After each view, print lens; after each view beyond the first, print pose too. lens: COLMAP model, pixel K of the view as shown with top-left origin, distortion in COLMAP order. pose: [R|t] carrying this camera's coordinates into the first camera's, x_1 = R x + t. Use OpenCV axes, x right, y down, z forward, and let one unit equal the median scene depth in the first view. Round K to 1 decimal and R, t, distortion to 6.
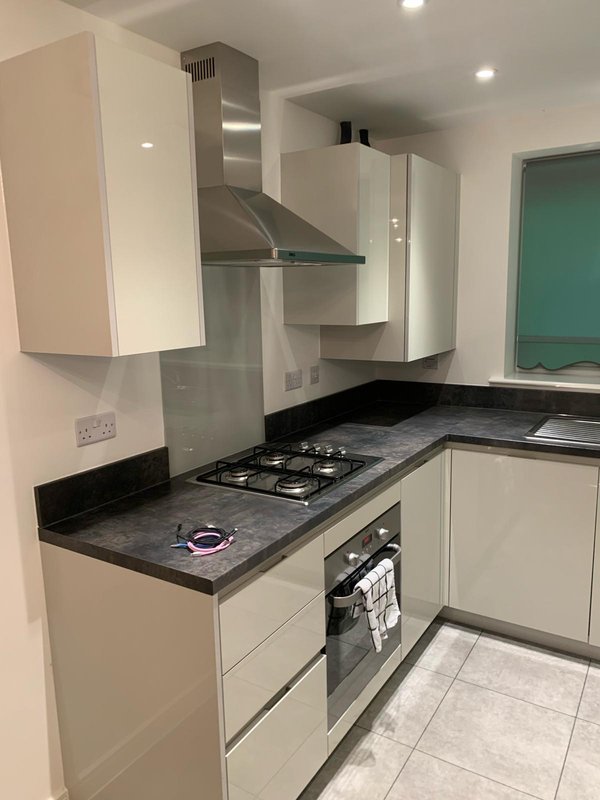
lens RADIAL K [[622.3, 0, 300.0], [0, 622.3, 400.0], [0, 0, 1]] dist [0.008305, -0.009816]
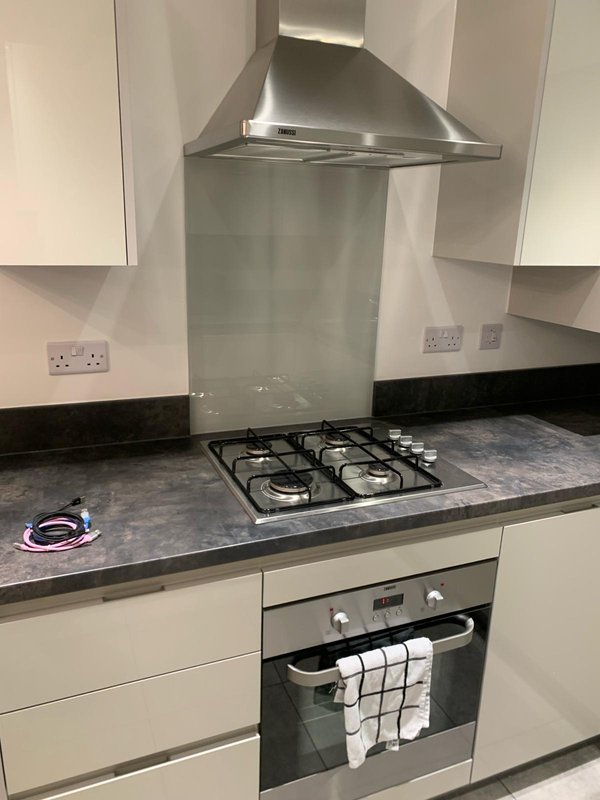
lens RADIAL K [[614.3, 0, 299.2], [0, 614.3, 409.2], [0, 0, 1]] dist [0.007397, -0.001523]
pose [[0.804070, 0.215122, -0.554251, 0.354737], [-0.147601, 0.975286, 0.164409, -0.060875], [0.575921, -0.050388, 0.815951, 0.453125]]
